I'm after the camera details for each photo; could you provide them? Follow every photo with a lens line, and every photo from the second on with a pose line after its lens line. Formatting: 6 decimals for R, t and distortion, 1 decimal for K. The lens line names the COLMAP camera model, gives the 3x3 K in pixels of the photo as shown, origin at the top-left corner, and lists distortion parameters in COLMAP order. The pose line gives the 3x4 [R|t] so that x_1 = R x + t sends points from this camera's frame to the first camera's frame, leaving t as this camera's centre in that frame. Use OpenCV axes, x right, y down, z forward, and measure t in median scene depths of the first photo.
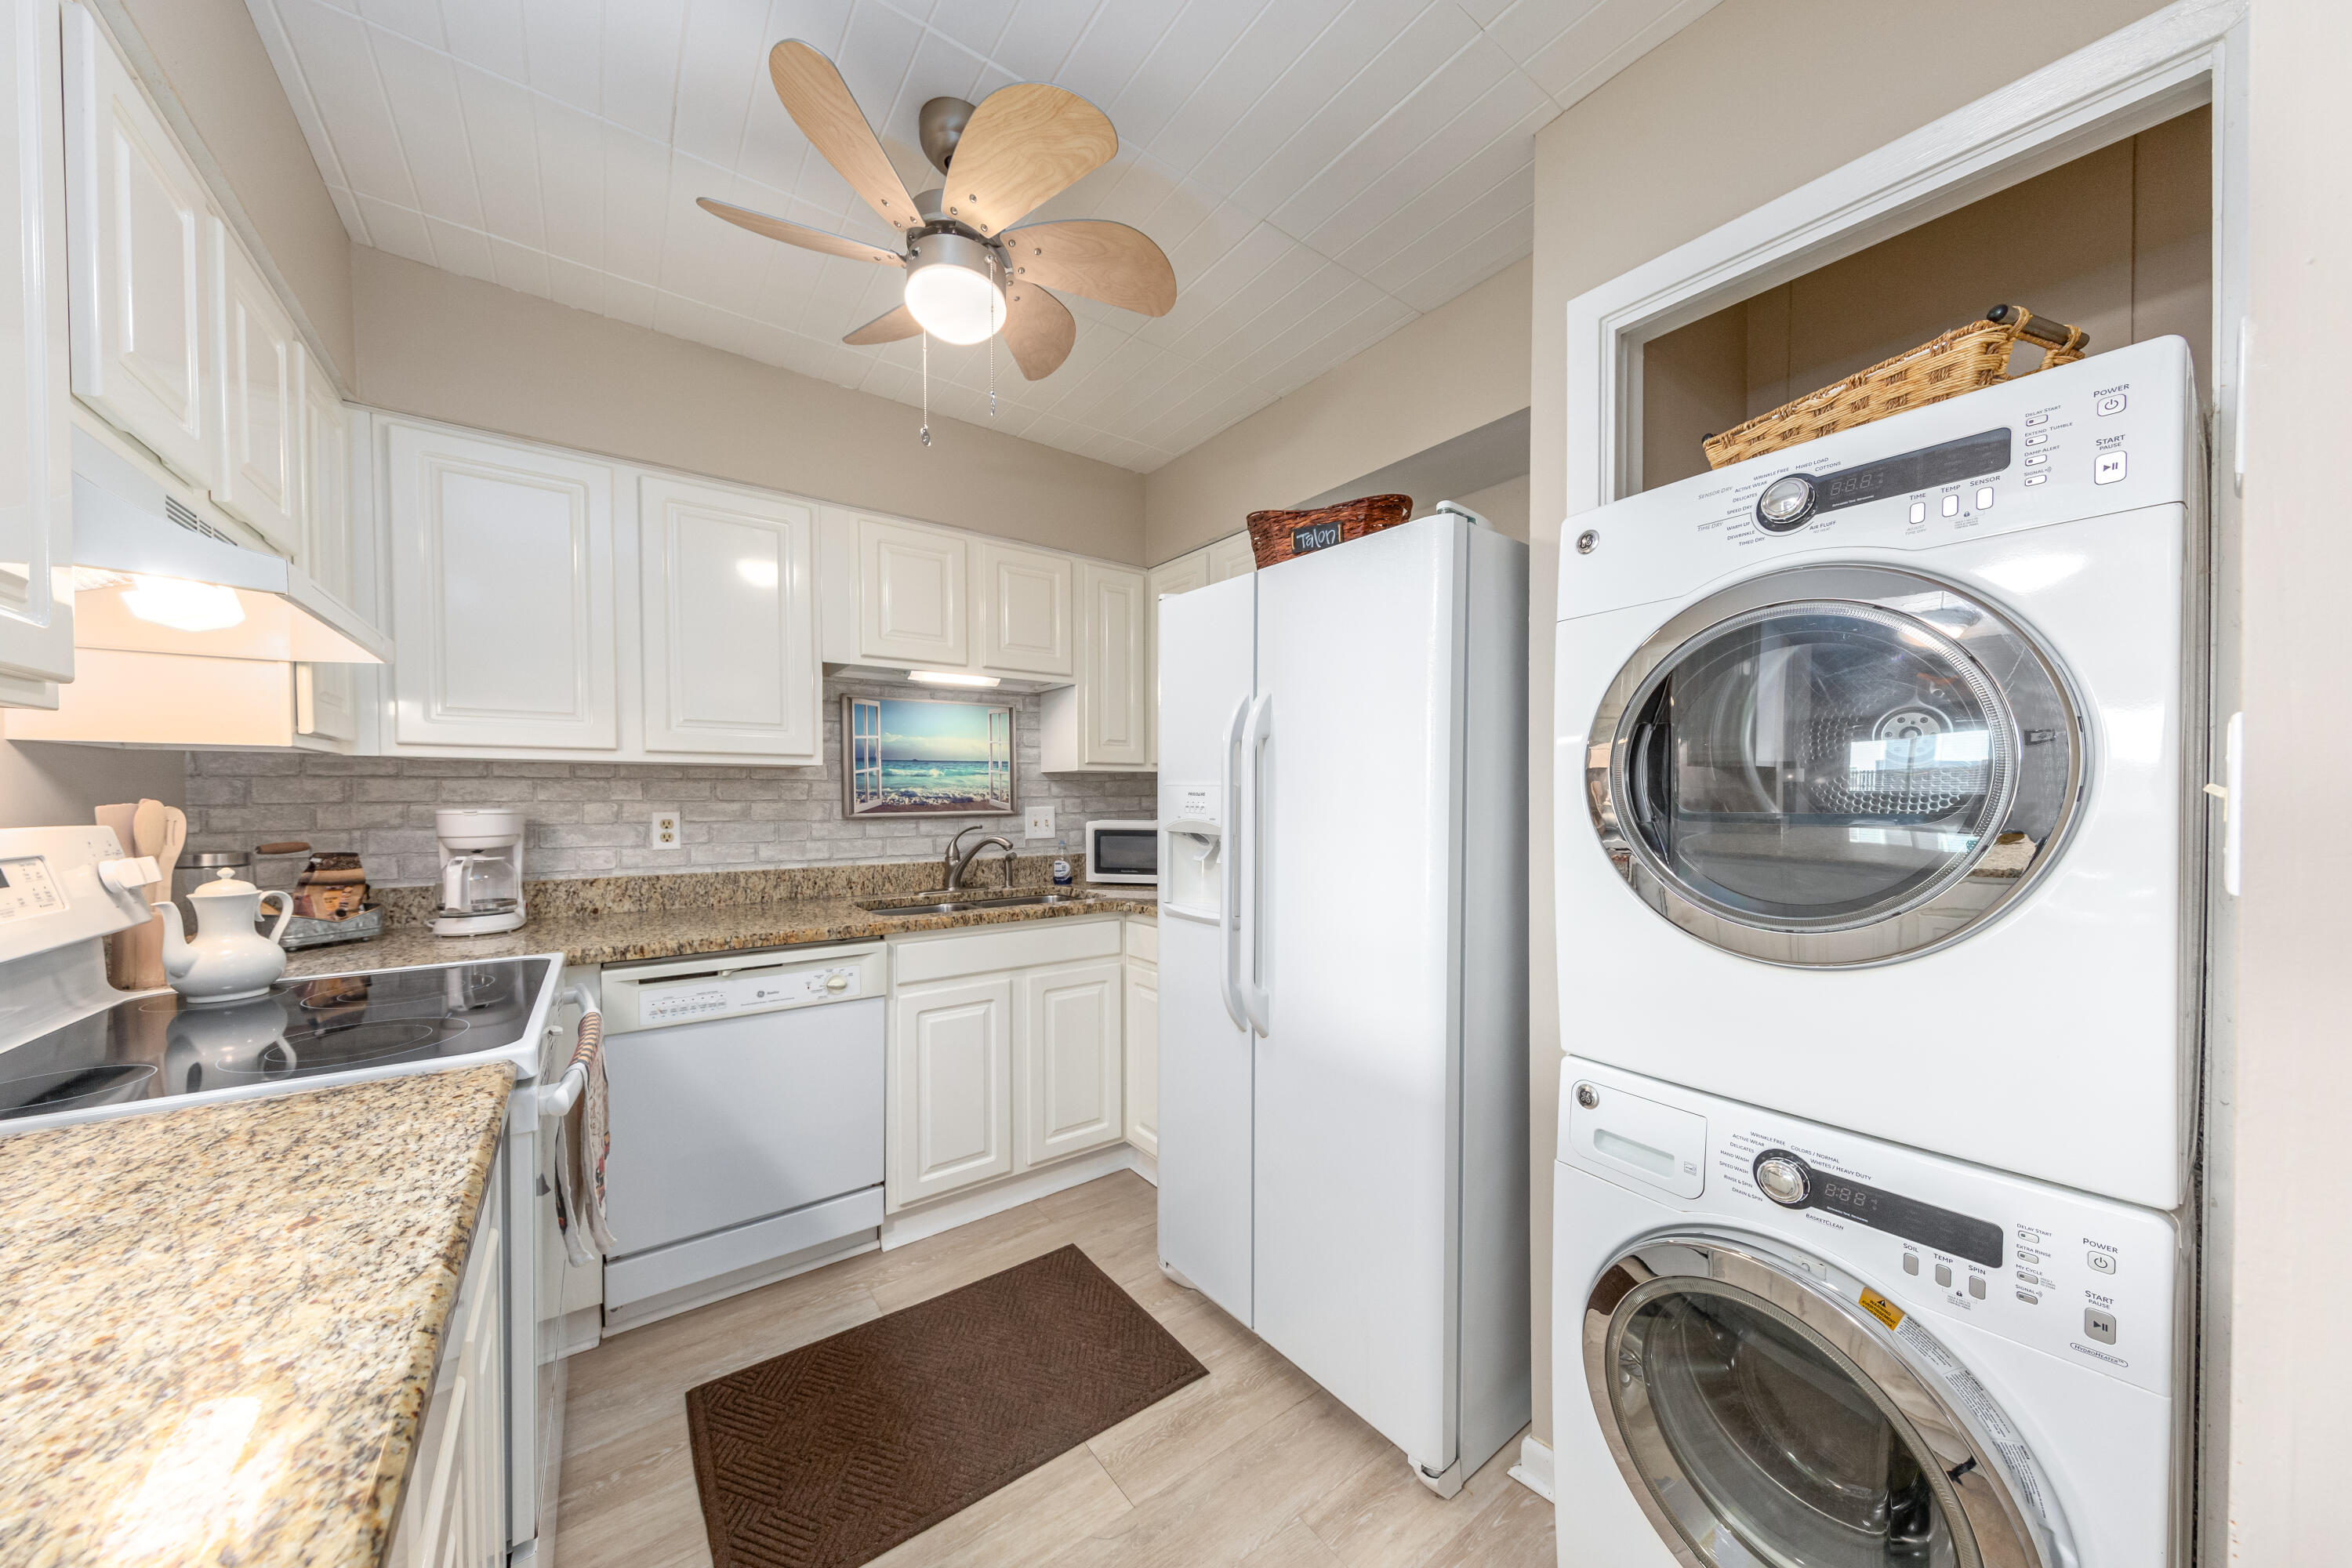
lens RADIAL K [[798.8, 0, 1185.3], [0, 798.8, 795.2], [0, 0, 1]] dist [0.005012, -0.000307]
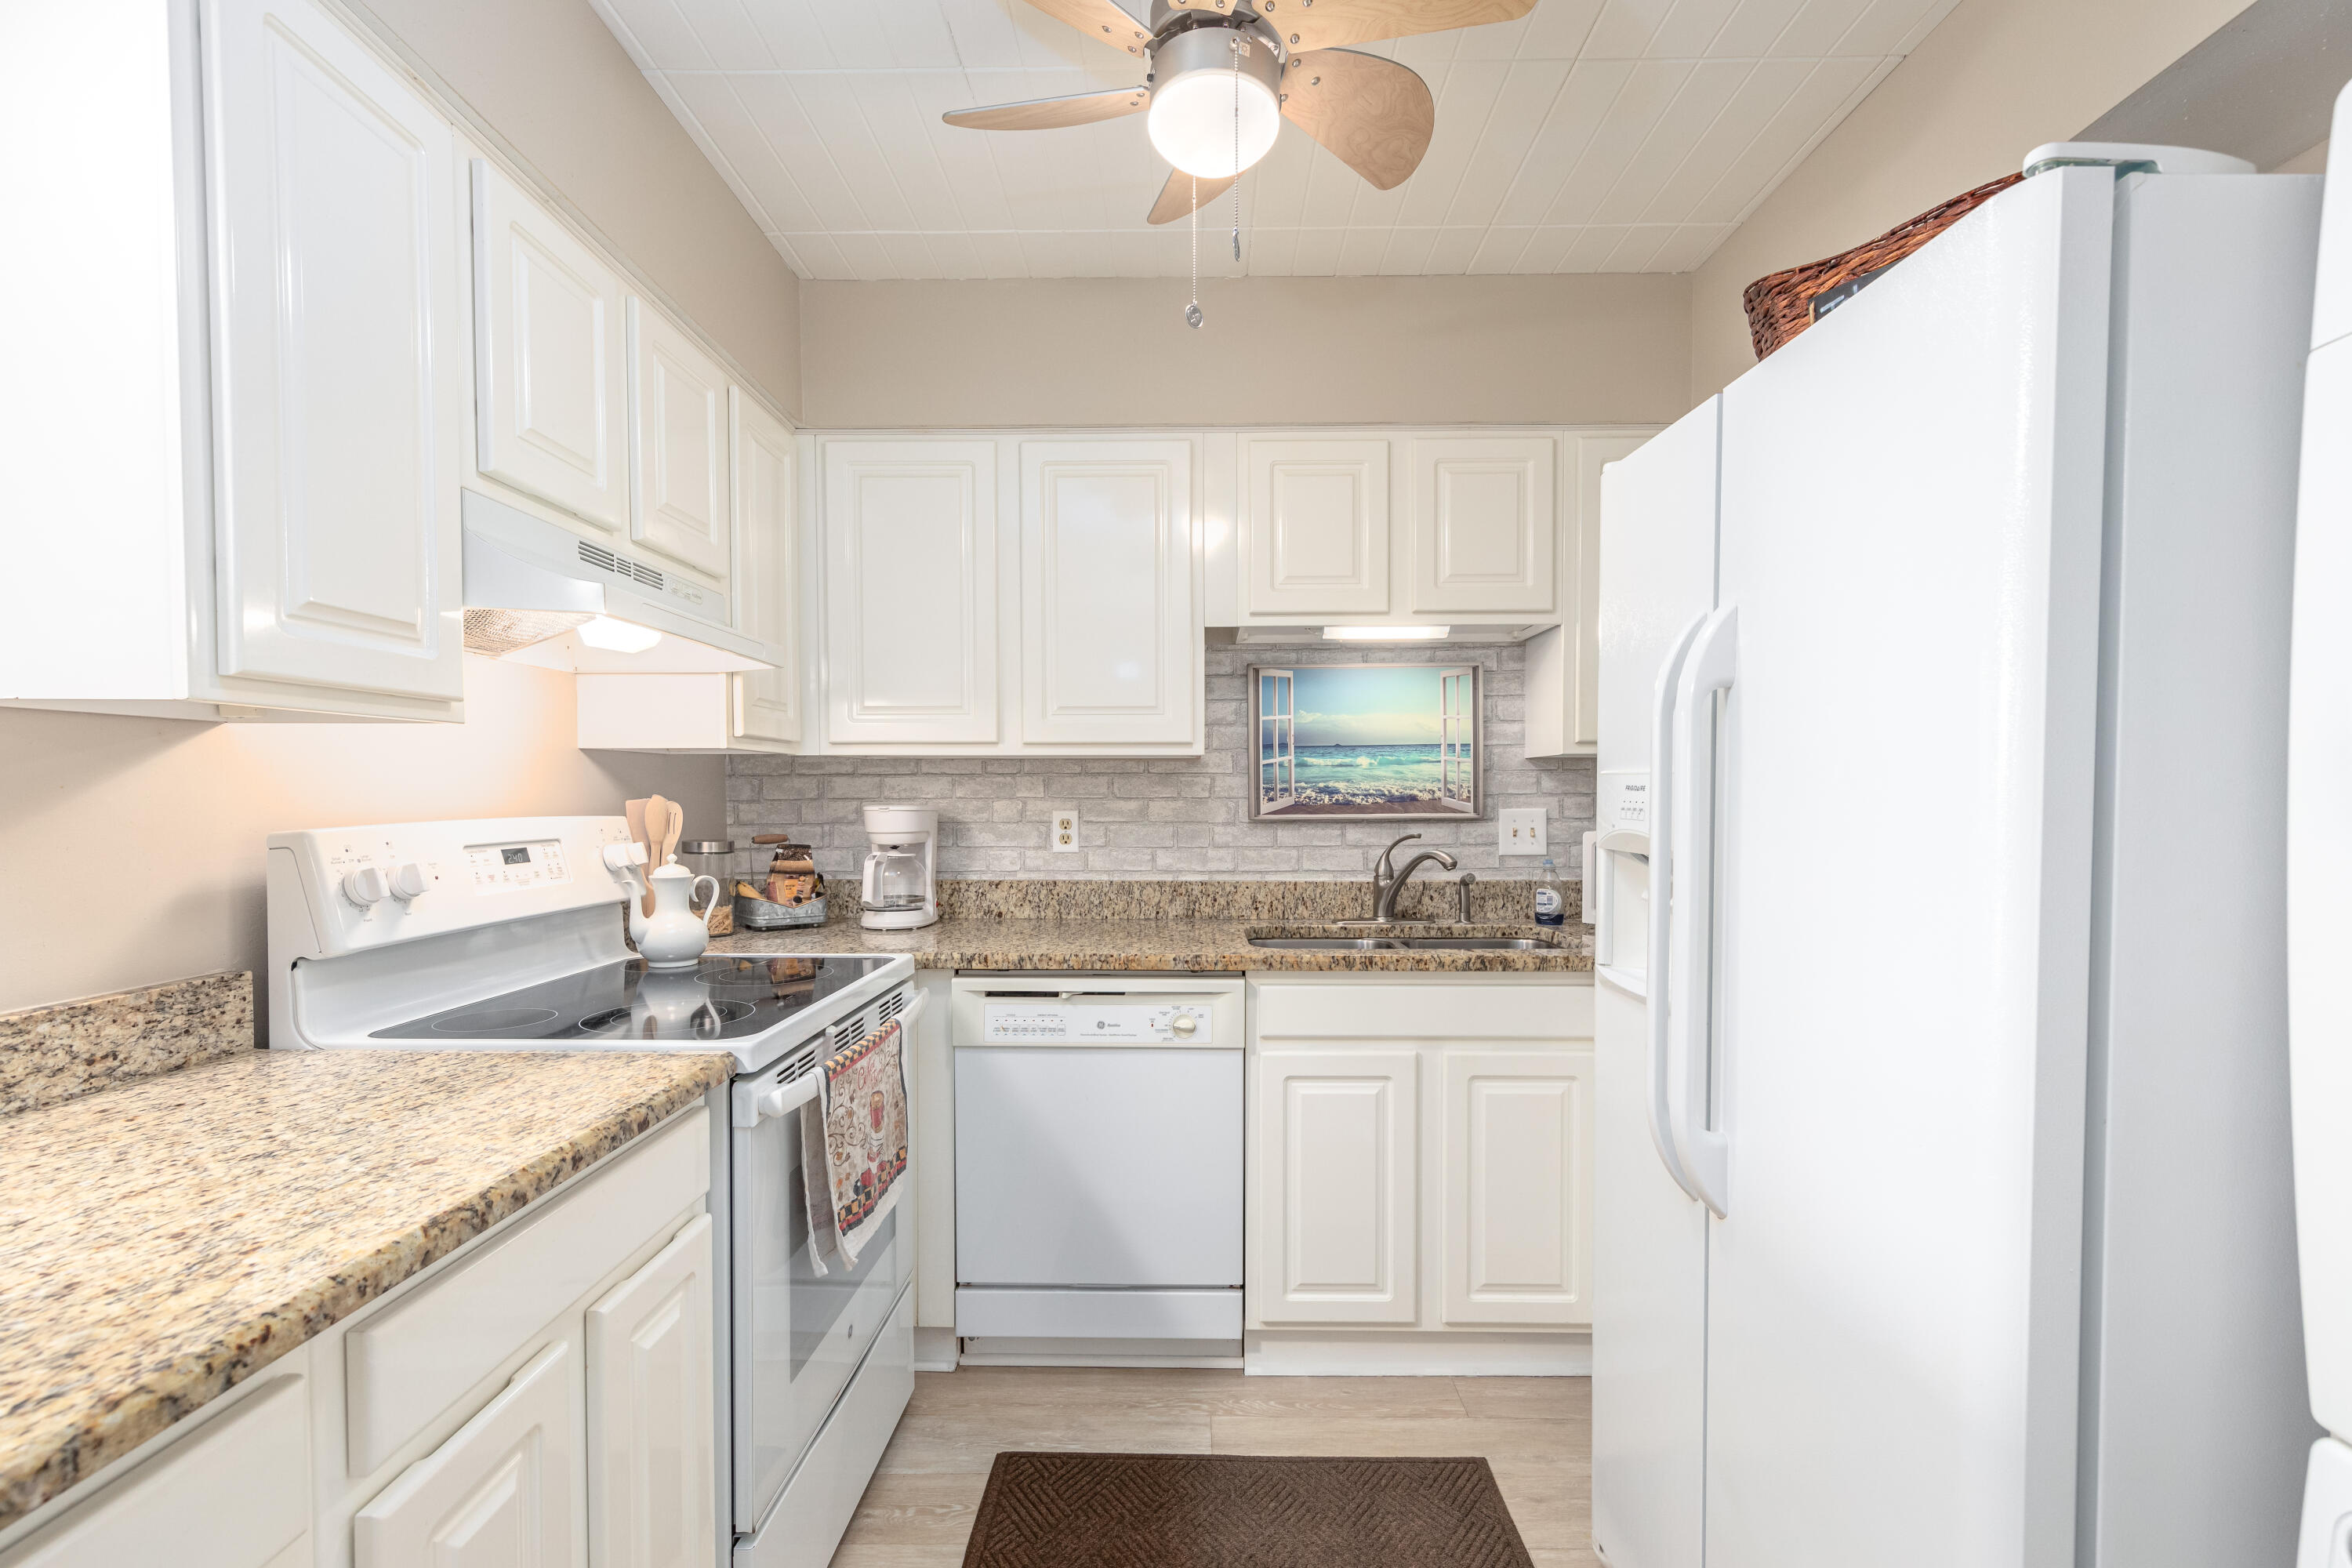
lens RADIAL K [[1070.4, 0, 1170.4], [0, 1070.4, 806.6], [0, 0, 1]] dist [0.009644, -0.001614]
pose [[0.789734, 0.007588, -0.613402, 0.226580], [0.000188, 0.999920, 0.012611, 0.001713], [0.613449, -0.010075, 0.789670, 0.146874]]
